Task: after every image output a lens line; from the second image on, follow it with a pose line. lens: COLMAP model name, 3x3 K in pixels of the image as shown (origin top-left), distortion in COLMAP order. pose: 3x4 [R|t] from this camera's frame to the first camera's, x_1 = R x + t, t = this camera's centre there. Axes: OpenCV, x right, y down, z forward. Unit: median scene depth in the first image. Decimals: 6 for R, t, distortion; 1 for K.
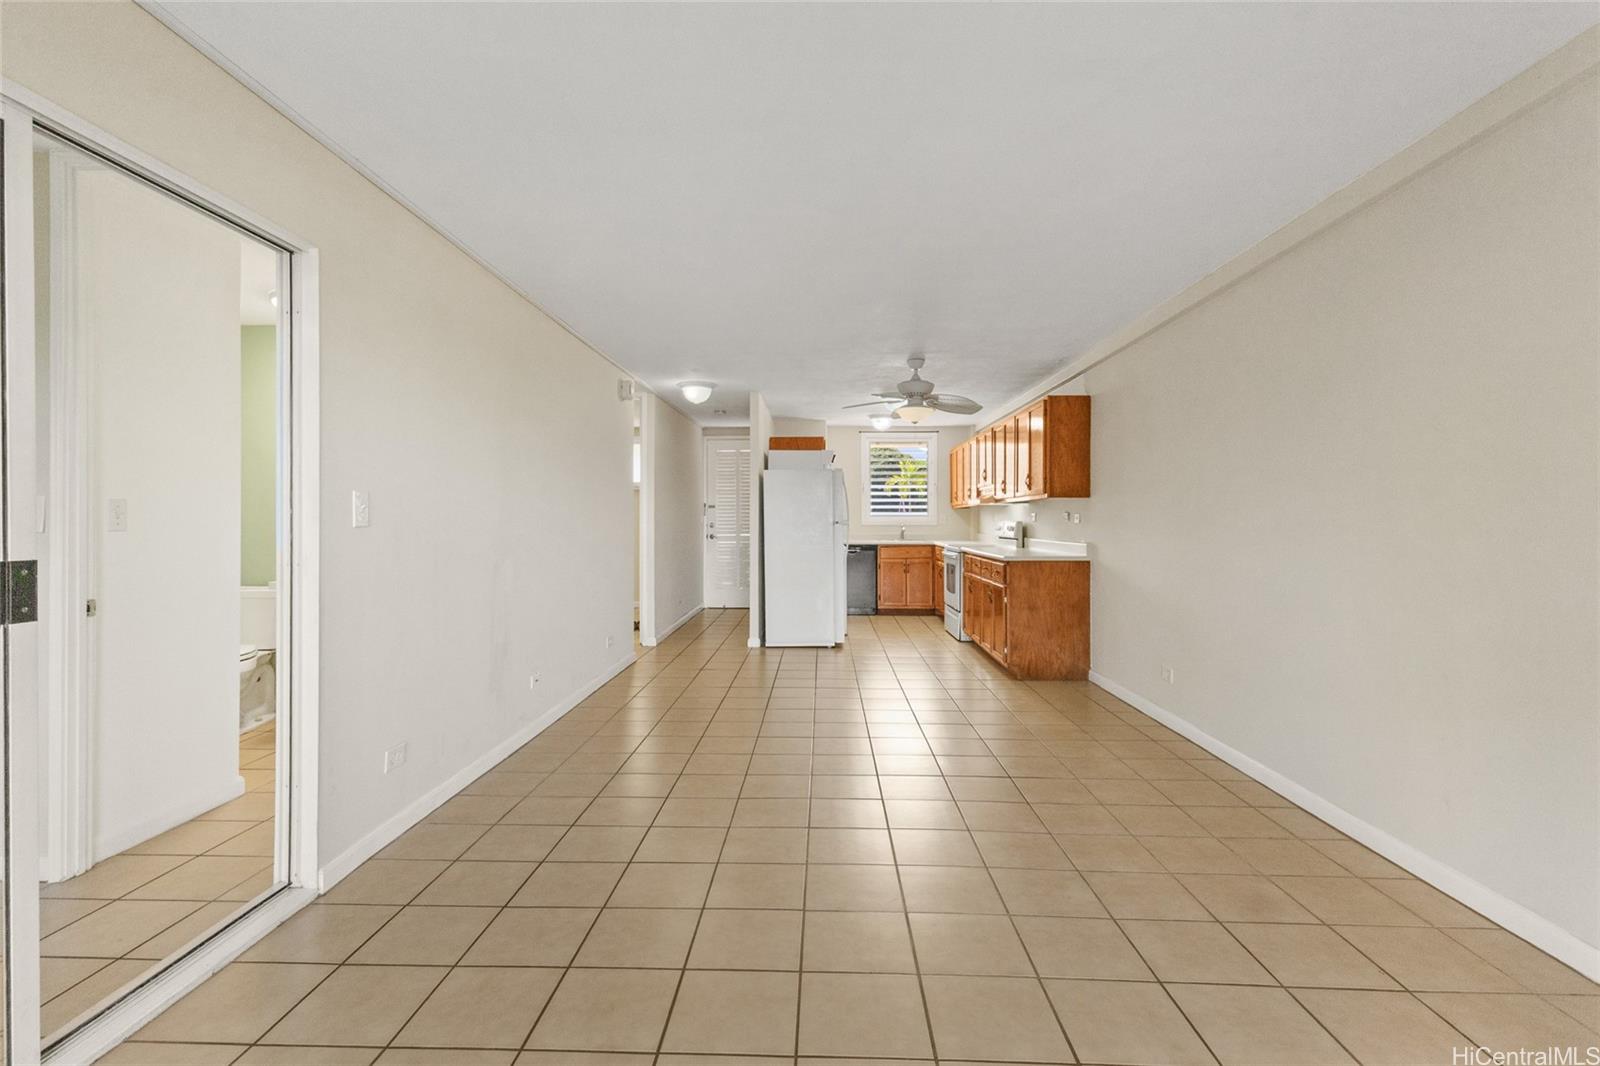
lens RADIAL K [[751.0, 0, 799.9], [0, 751.0, 523.6], [0, 0, 1]] dist [0.009740, -0.000241]
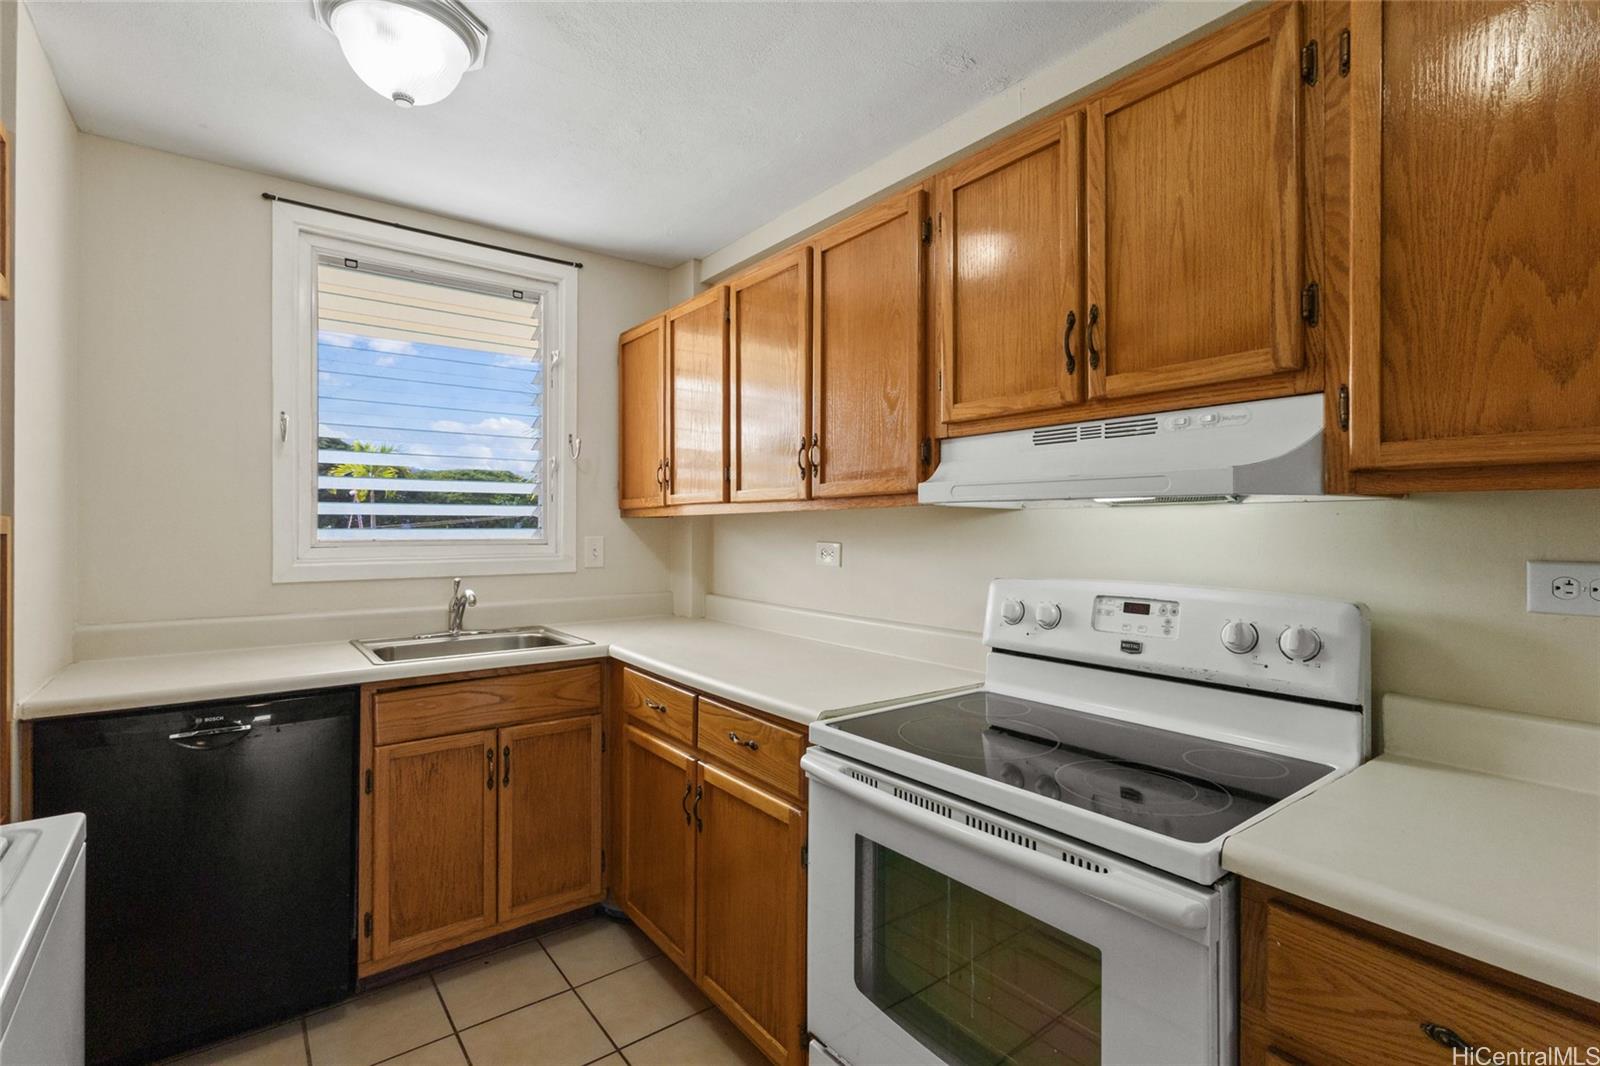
lens RADIAL K [[751.0, 0, 795.6], [0, 751.0, 528.0], [0, 0, 1]] dist [0.009740, -0.000241]
pose [[0.778024, 0.002363, 0.628231, 0.062796], [0.001292, 0.999985, -0.005361, -0.014488], [-0.628234, 0.004983, 0.778009, 0.724867]]
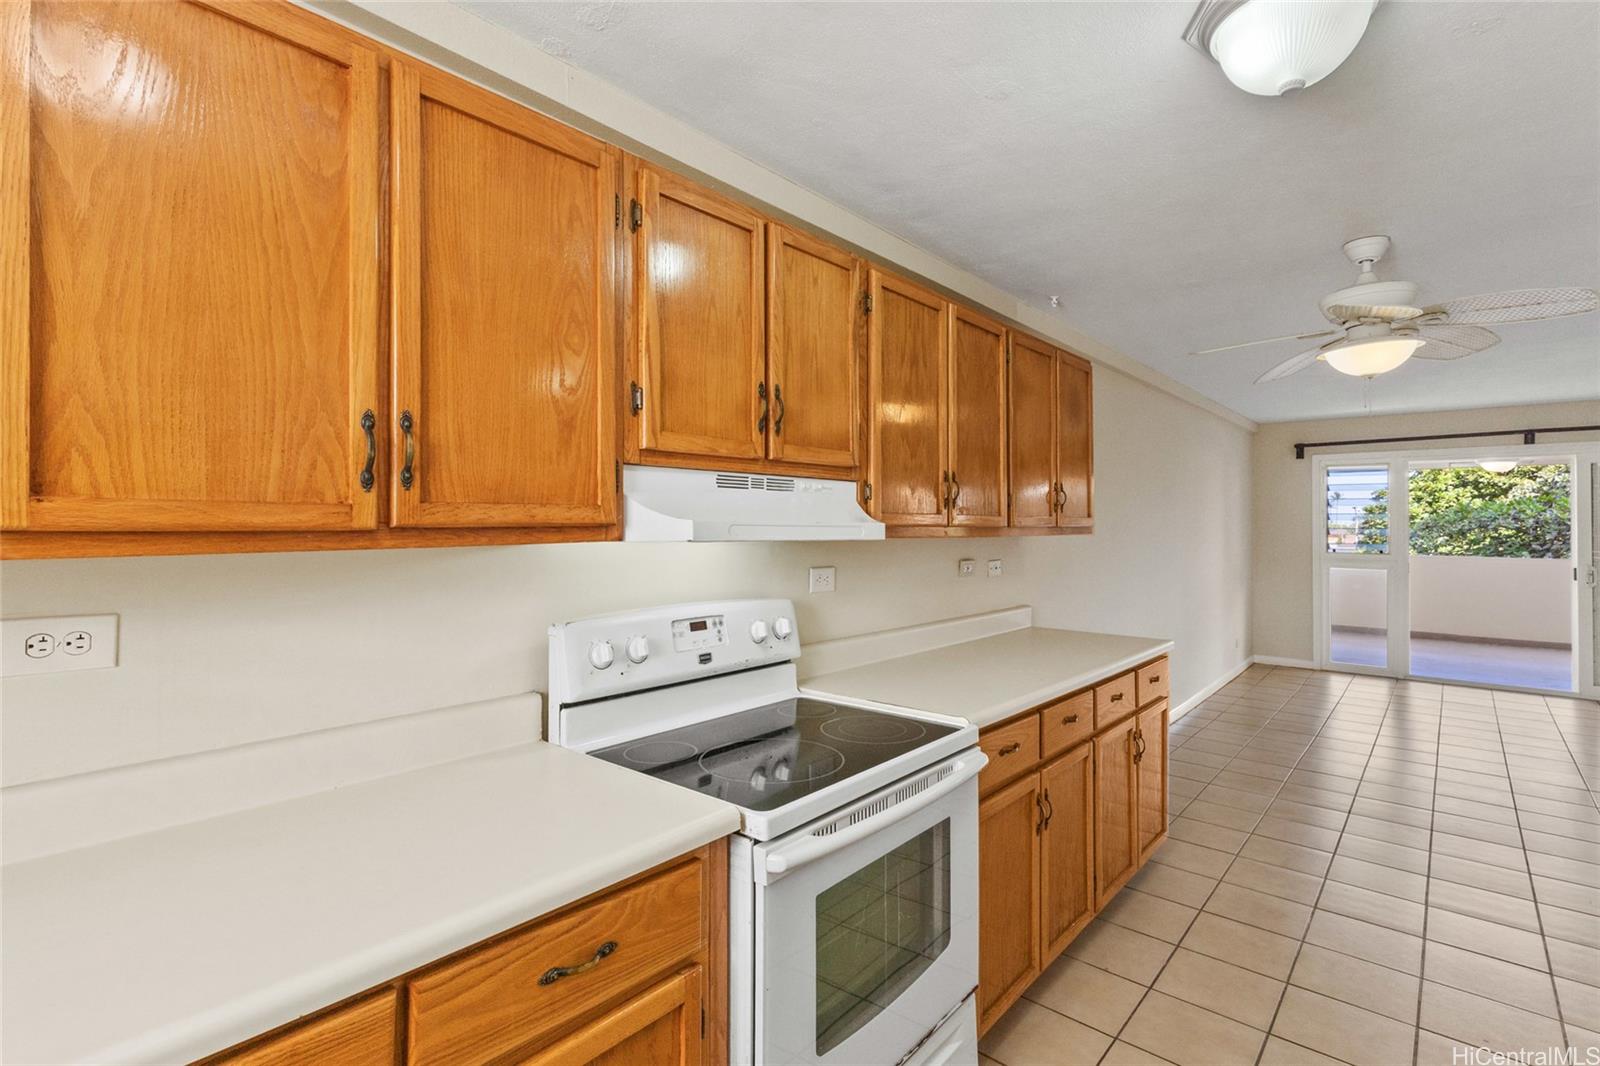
lens RADIAL K [[751.0, 0, 799.4], [0, 751.0, 521.8], [0, 0, 1]] dist [0.009740, -0.000241]
pose [[-0.772384, 0.001043, 0.635155, 0.077935], [0.001285, 0.999999, -0.000079, -0.024701], [-0.635155, 0.000756, -0.772384, 0.935866]]
